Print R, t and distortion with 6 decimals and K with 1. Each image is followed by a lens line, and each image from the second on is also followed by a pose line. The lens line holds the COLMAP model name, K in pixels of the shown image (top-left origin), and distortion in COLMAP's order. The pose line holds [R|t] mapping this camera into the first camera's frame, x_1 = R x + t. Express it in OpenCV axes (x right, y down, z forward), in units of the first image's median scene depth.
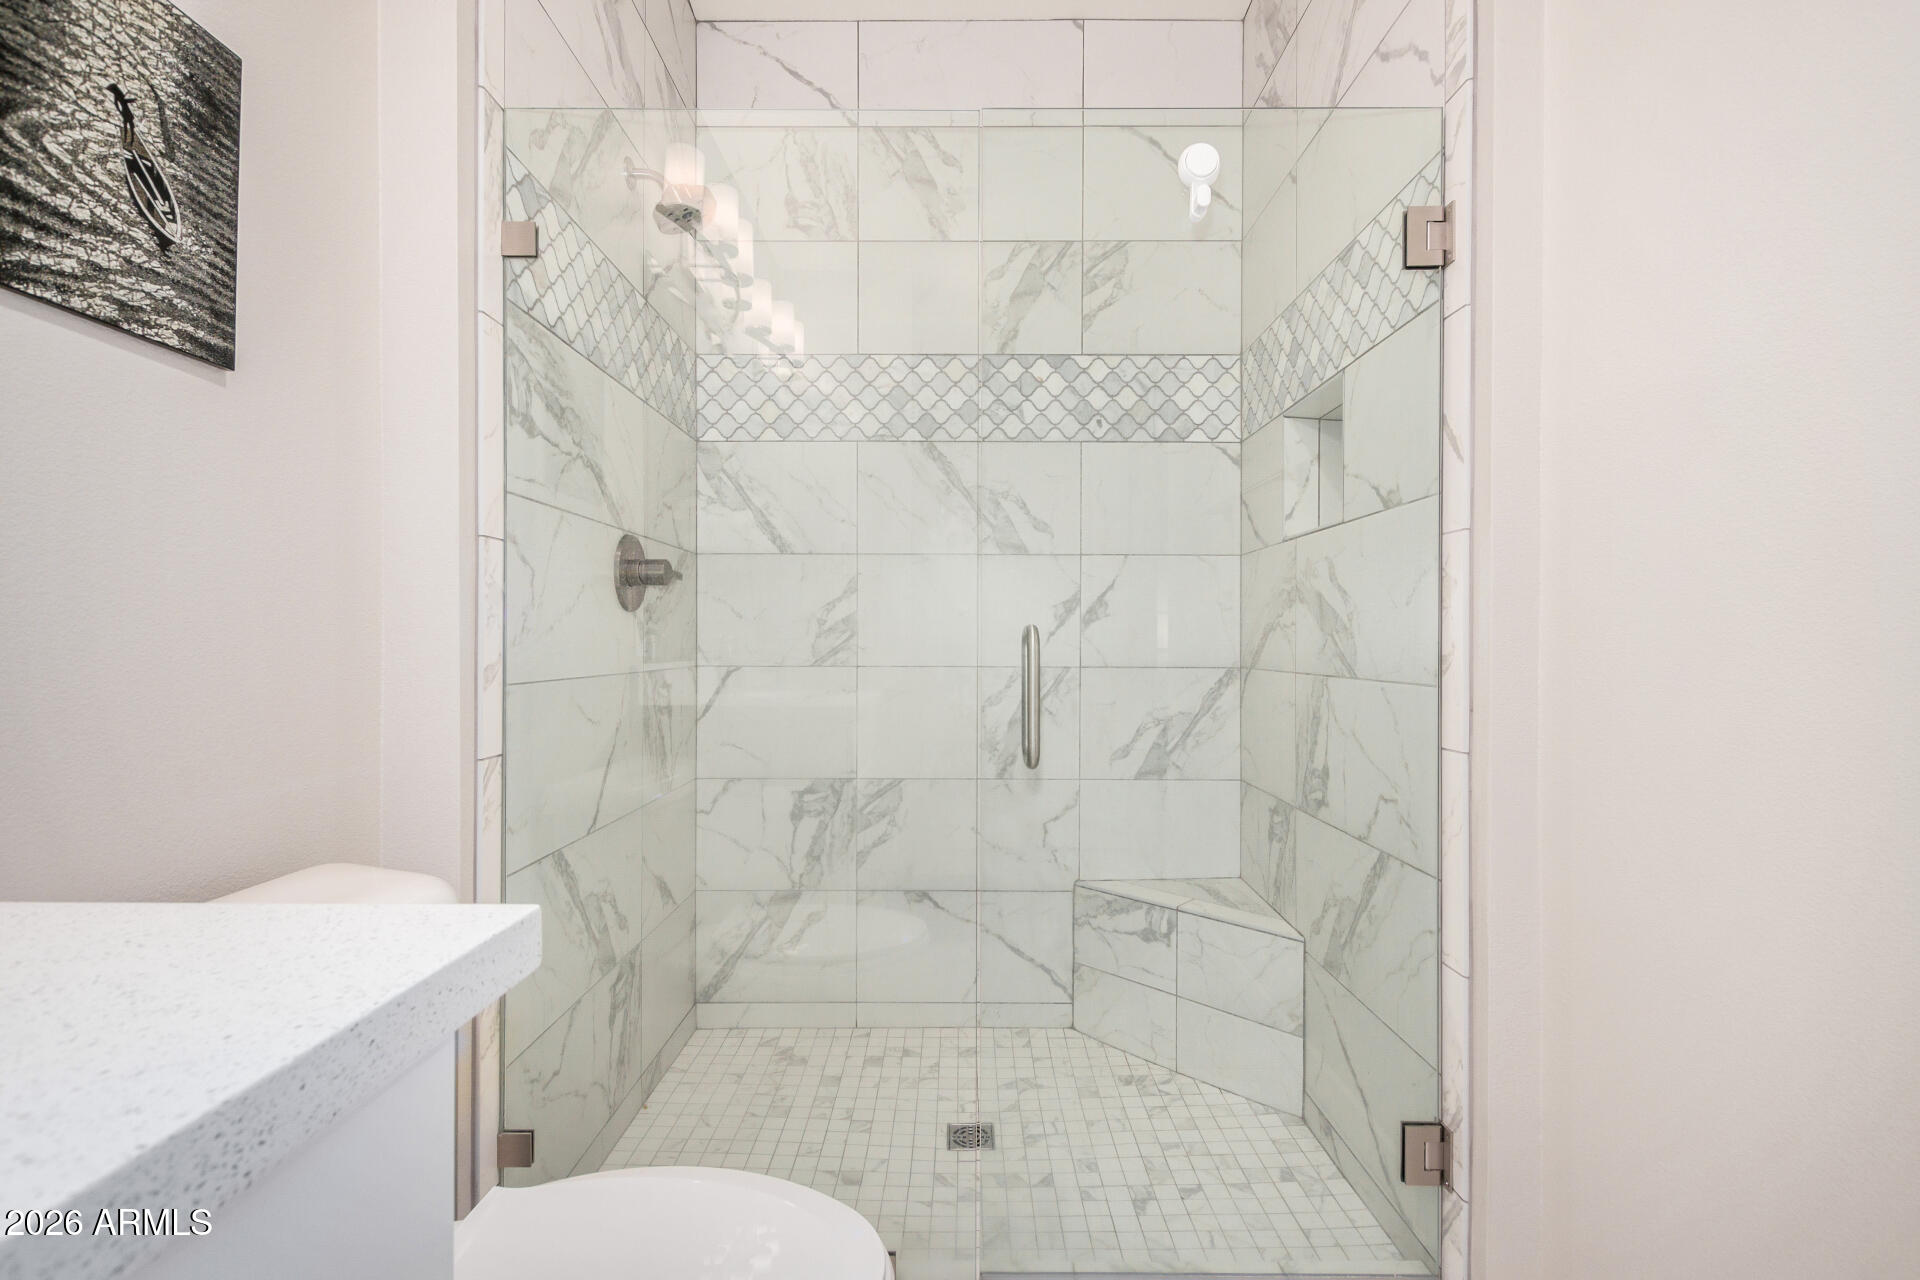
lens RADIAL K [[872.9, 0, 961.0], [0, 872.9, 645.7], [0, 0, 1]] dist [0.007897, -0.003712]
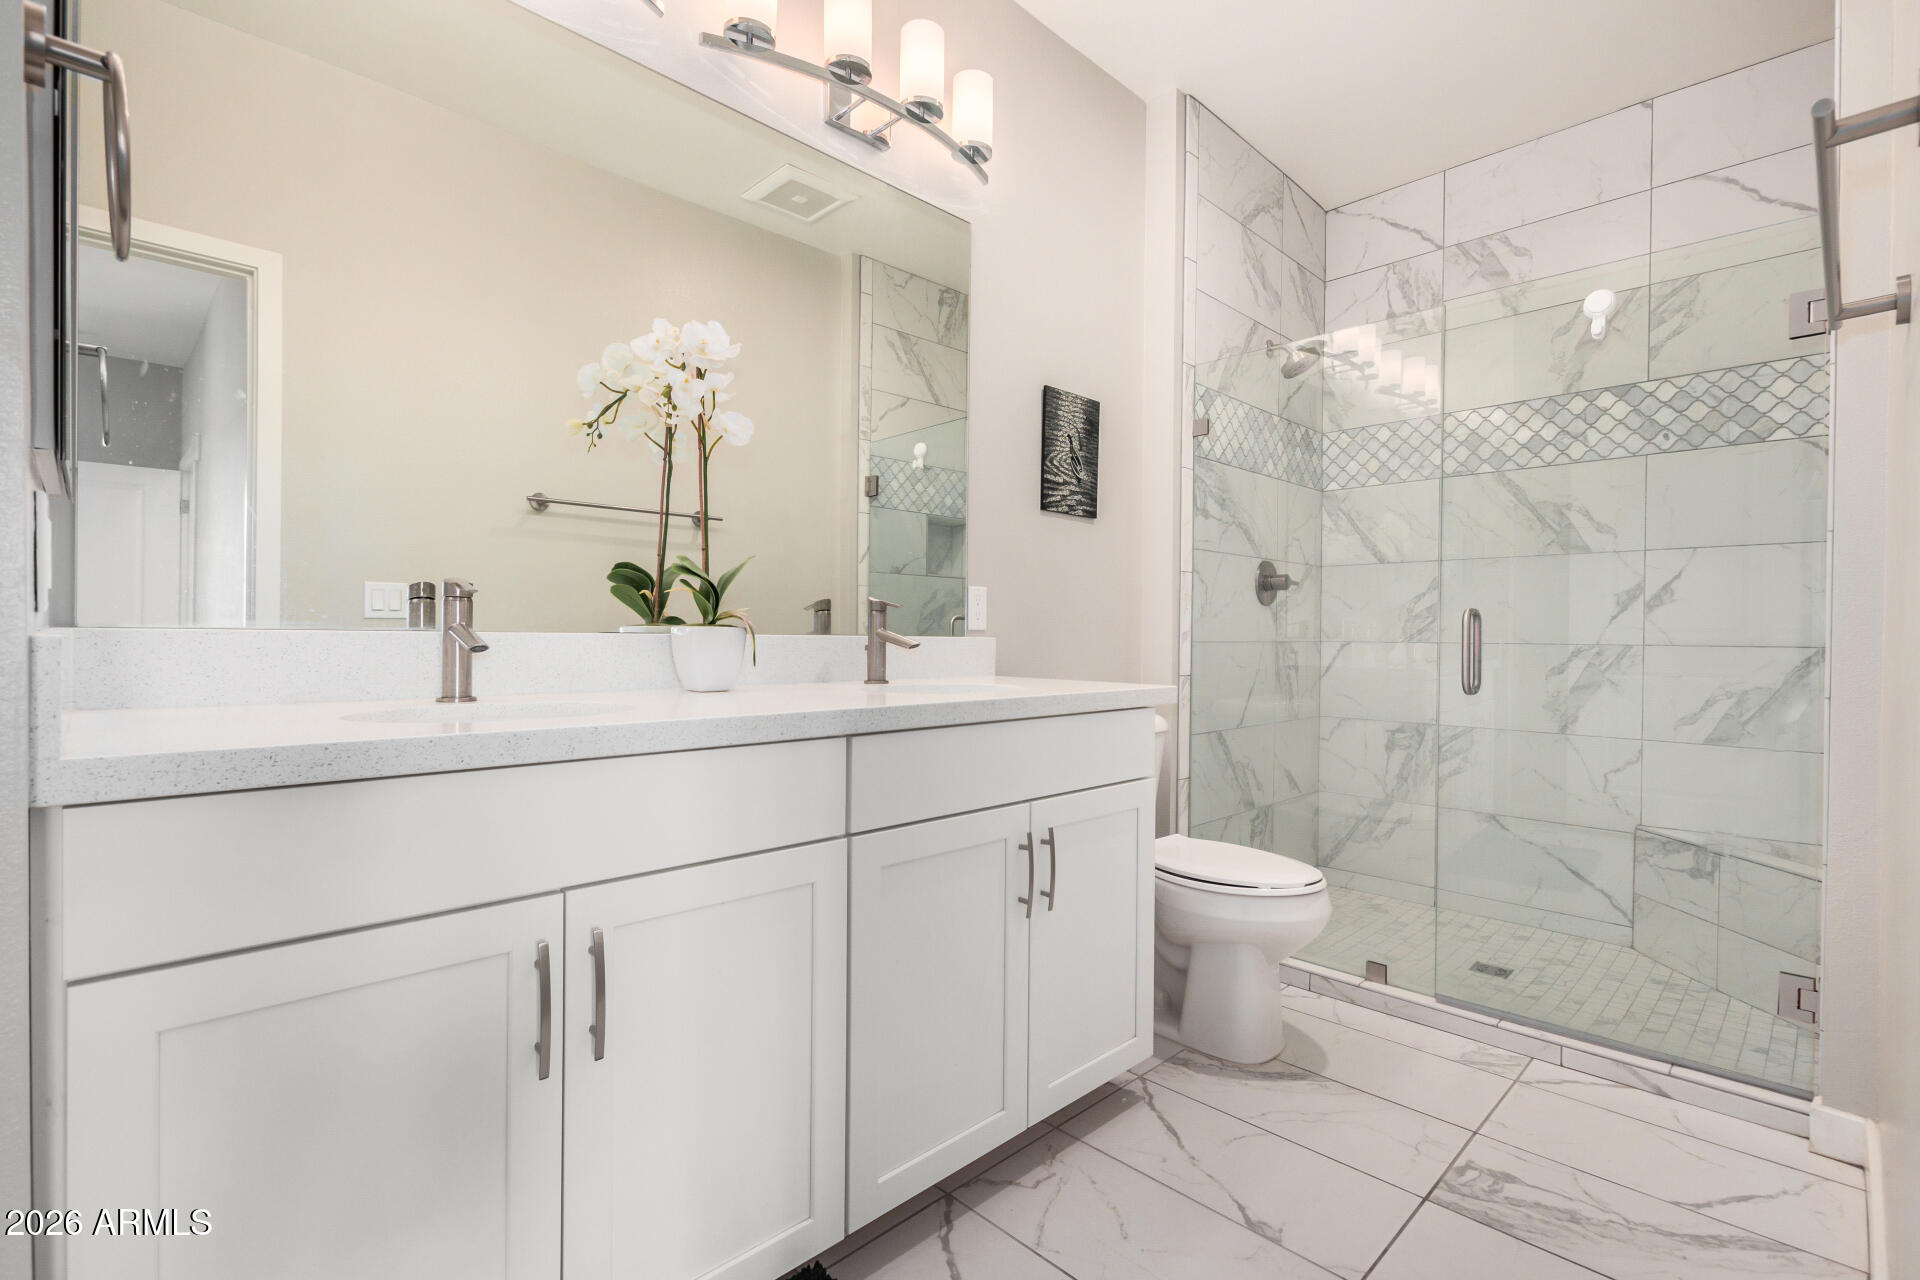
lens RADIAL K [[872.9, 0, 963.8], [0, 872.9, 640.8], [0, 0, 1]] dist [0.007897, -0.003712]
pose [[0.704303, 0.008098, -0.709853, 0.332587], [-0.009849, 0.999950, 0.001636, 0.025866], [0.709831, 0.005839, 0.704348, -0.494451]]
